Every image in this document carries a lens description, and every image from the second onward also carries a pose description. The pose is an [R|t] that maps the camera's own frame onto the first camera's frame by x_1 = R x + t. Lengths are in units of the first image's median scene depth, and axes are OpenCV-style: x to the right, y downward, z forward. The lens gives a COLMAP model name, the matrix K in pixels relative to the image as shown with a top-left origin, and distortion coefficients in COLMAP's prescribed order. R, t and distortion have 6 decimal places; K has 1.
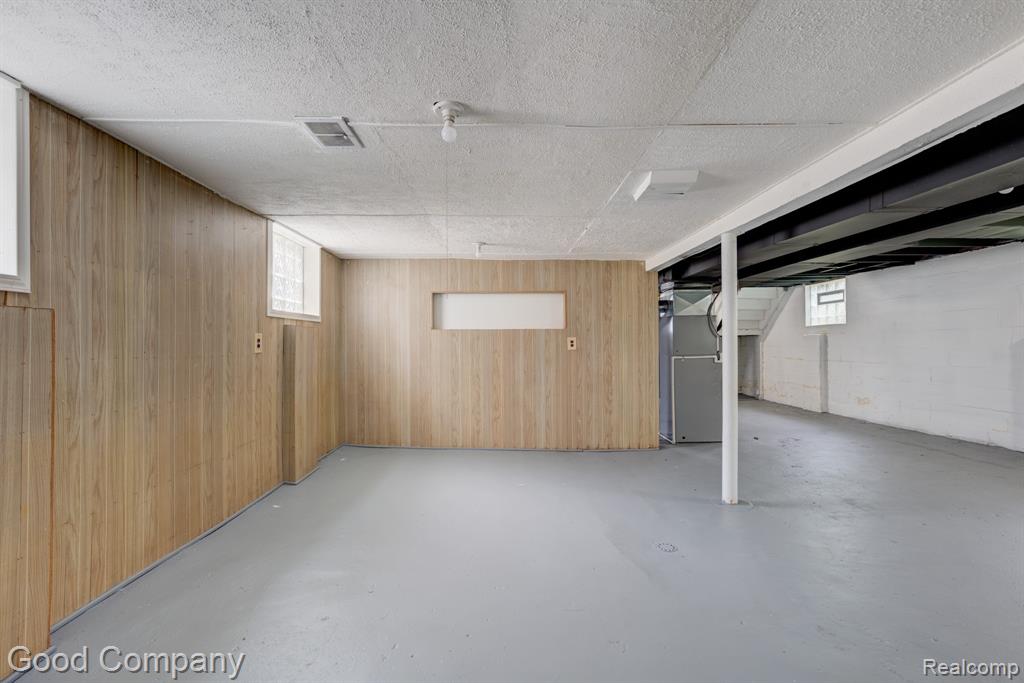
lens RADIAL K [[470.9, 0, 512.2], [0, 470.9, 339.8], [0, 0, 1]] dist [-0.003202, -0.000221]
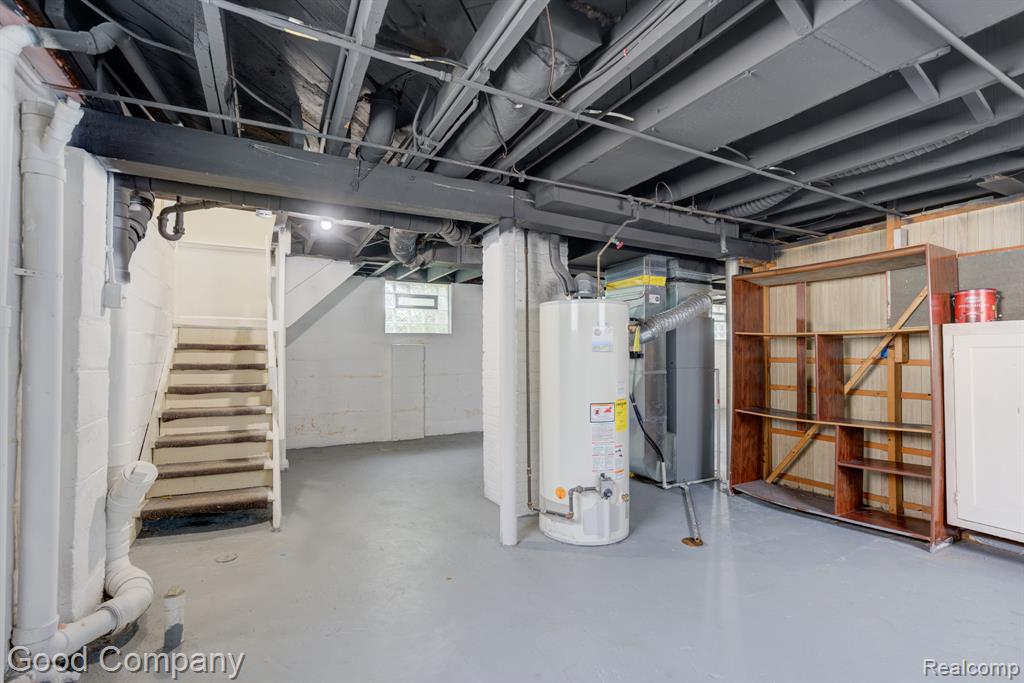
lens RADIAL K [[470.9, 0, 514.8], [0, 470.9, 346.4], [0, 0, 1]] dist [-0.003202, -0.000221]
pose [[-0.452937, 0.018592, 0.891349, -0.163605], [-0.003517, 0.999738, -0.022639, 0.010072], [-0.891536, -0.013389, -0.452752, 1.190970]]
